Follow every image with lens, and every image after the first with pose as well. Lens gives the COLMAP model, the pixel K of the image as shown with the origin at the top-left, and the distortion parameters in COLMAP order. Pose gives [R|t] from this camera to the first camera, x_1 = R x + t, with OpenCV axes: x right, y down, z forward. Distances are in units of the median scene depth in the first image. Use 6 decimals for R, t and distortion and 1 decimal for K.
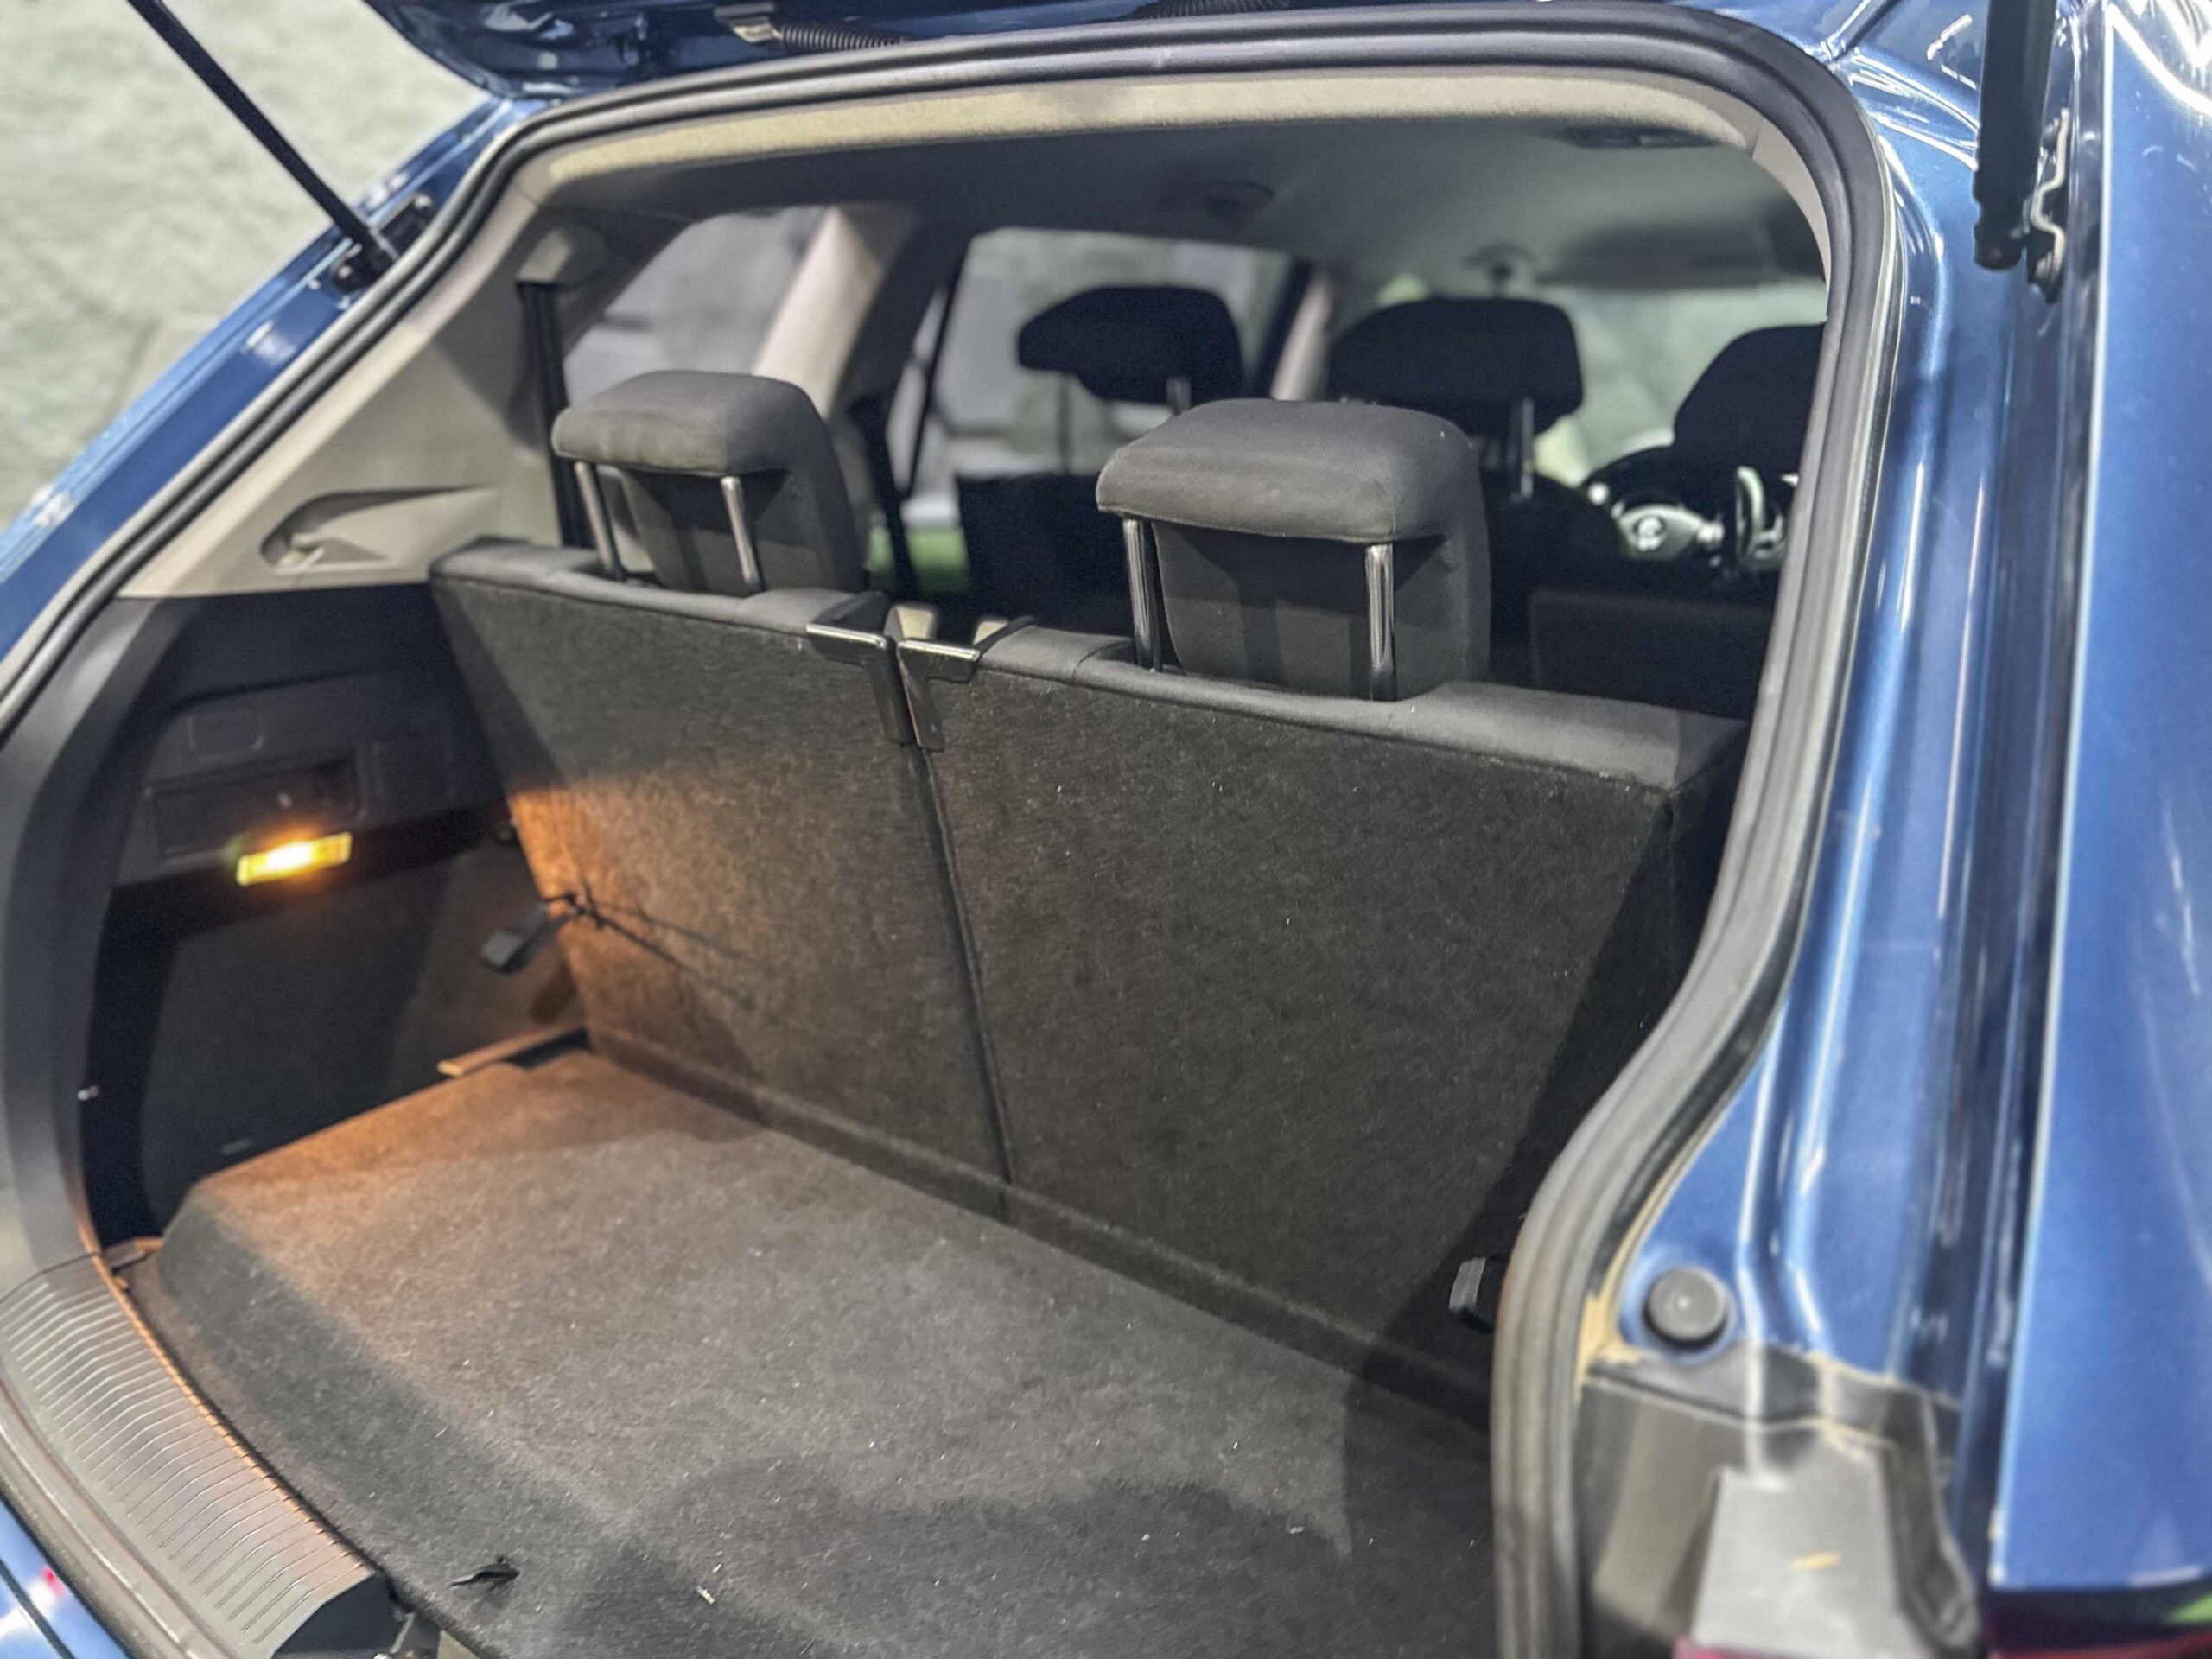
lens RADIAL K [[1636.6, 0, 1097.9], [0, 1636.6, 826.1], [0, 0, 1]] dist [0.008250, -0.010825]
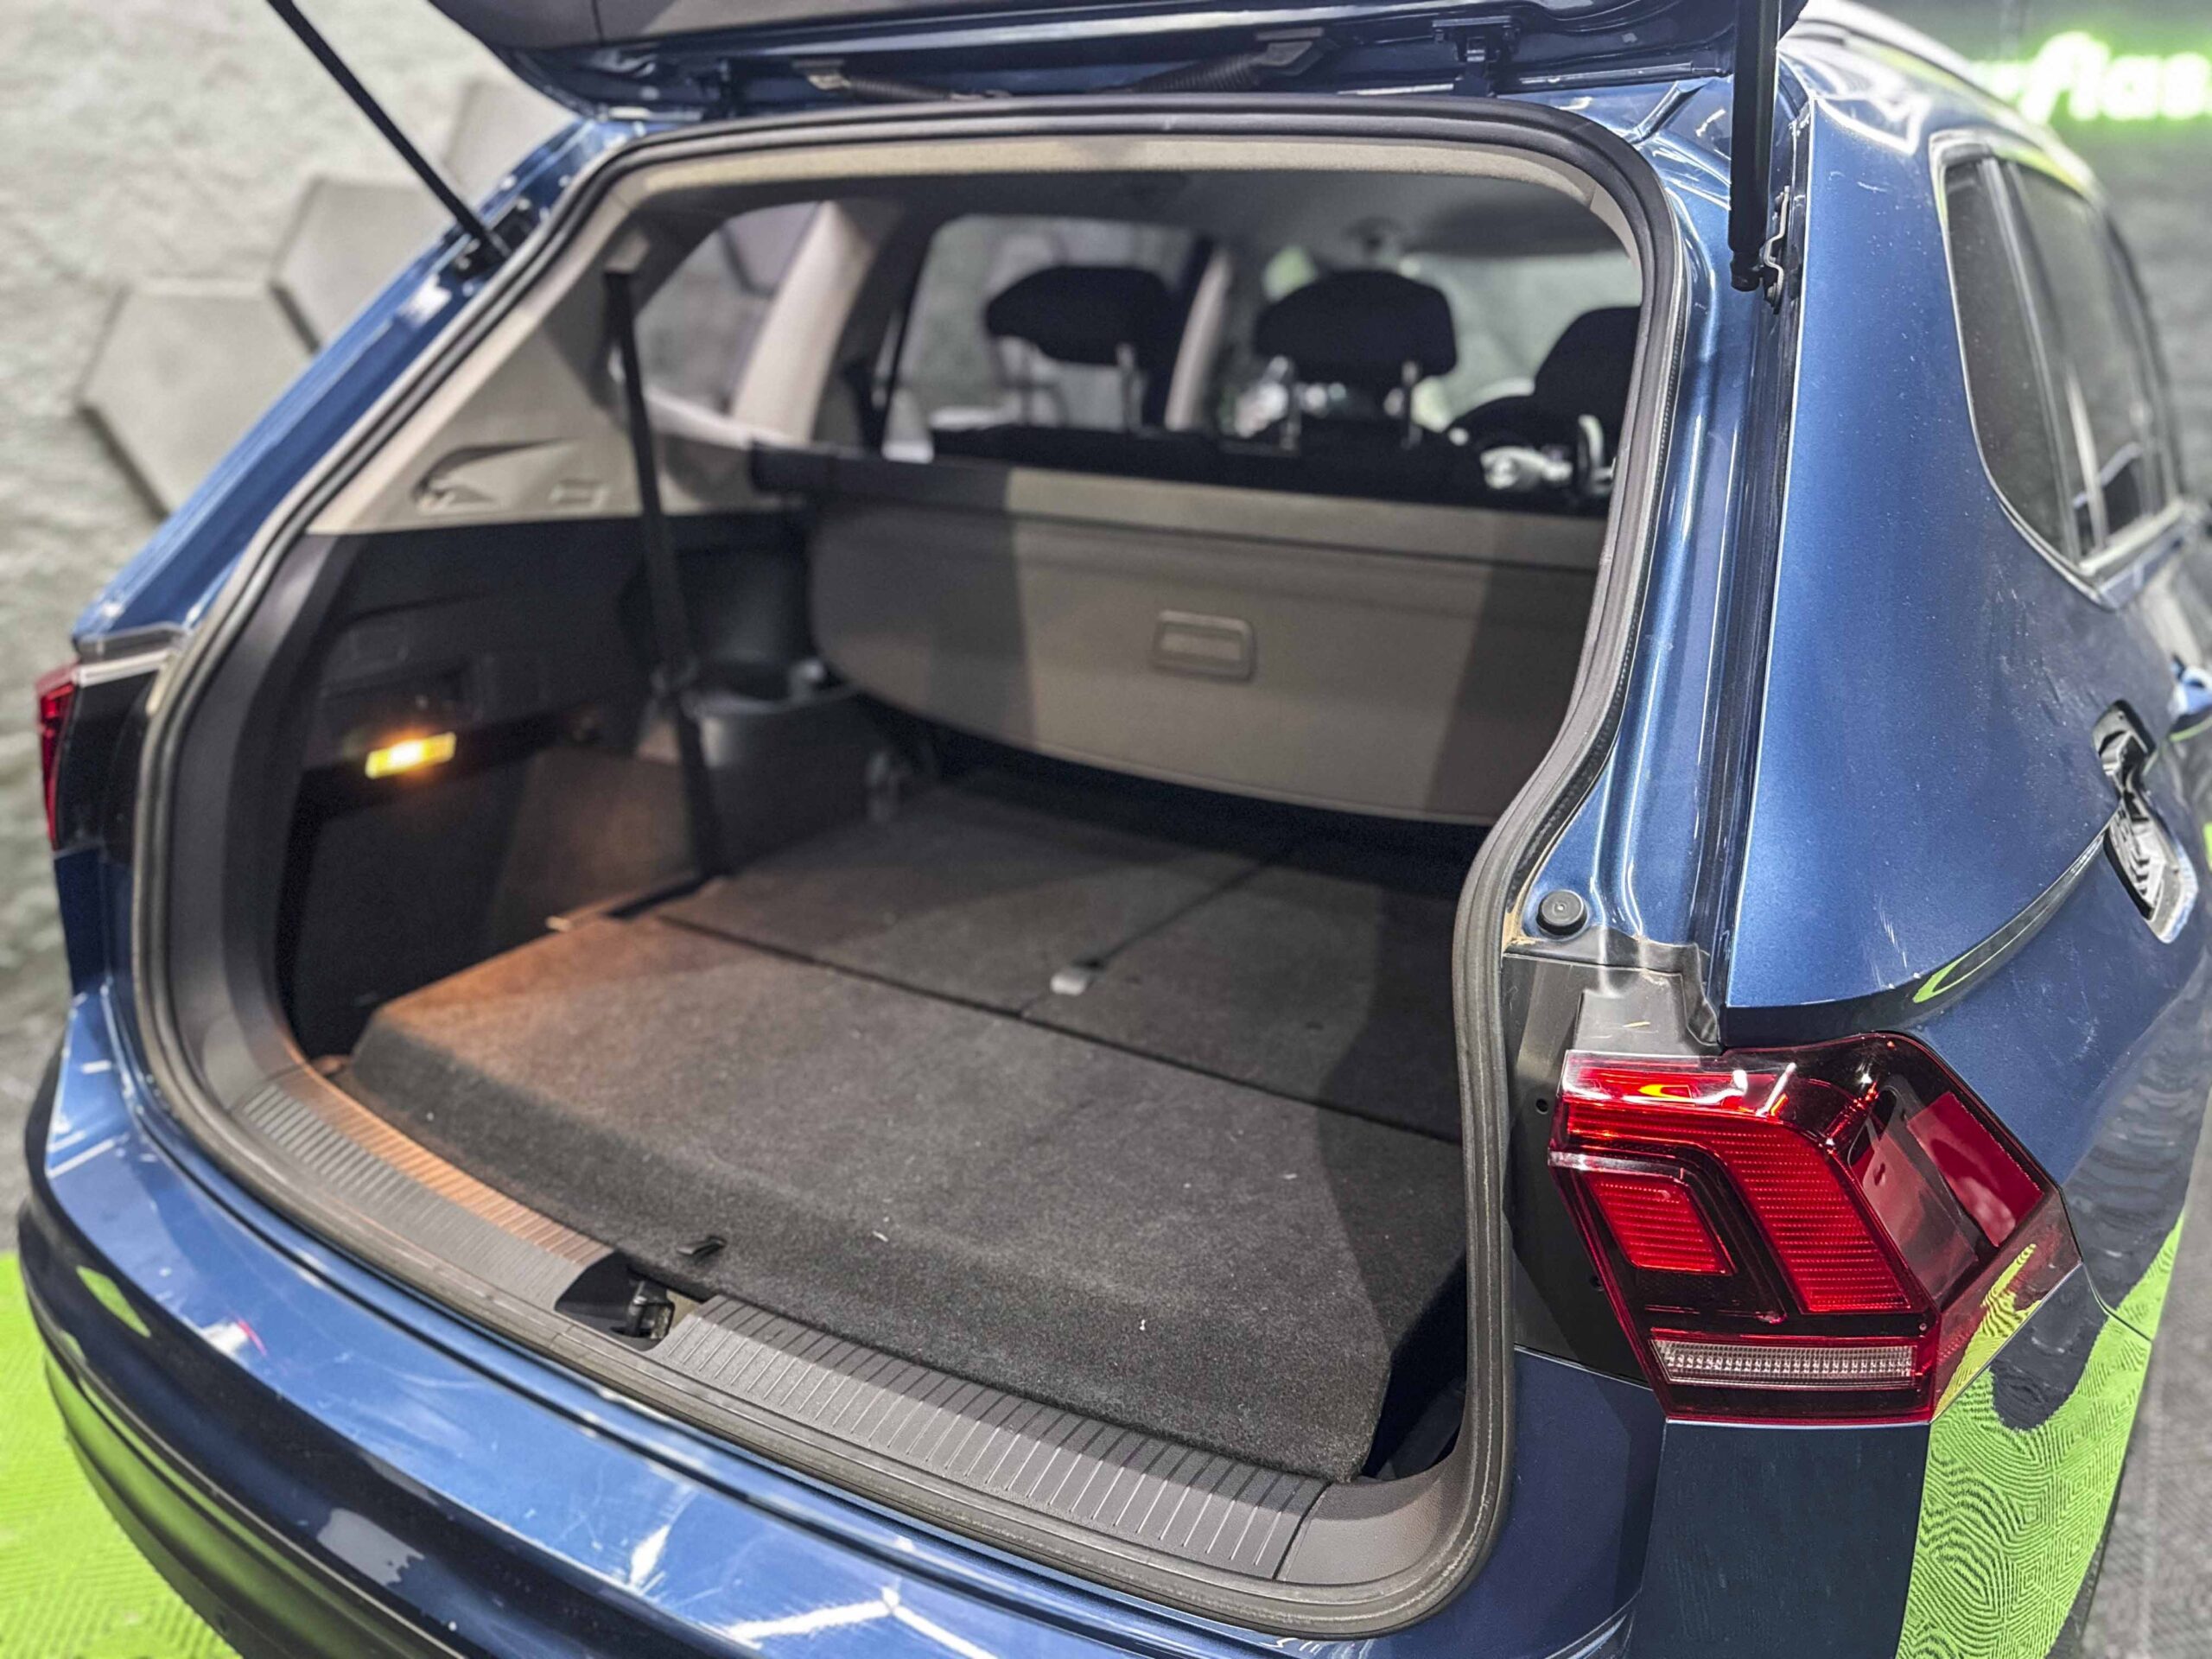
lens RADIAL K [[1636.6, 0, 1097.9], [0, 1636.6, 826.1], [0, 0, 1]] dist [0.008250, -0.010825]
pose [[0.996021, -0.028874, 0.084314, -0.116829], [0.026239, 0.999137, 0.032191, 0.056417], [-0.085170, -0.029851, 0.995919, -0.288727]]
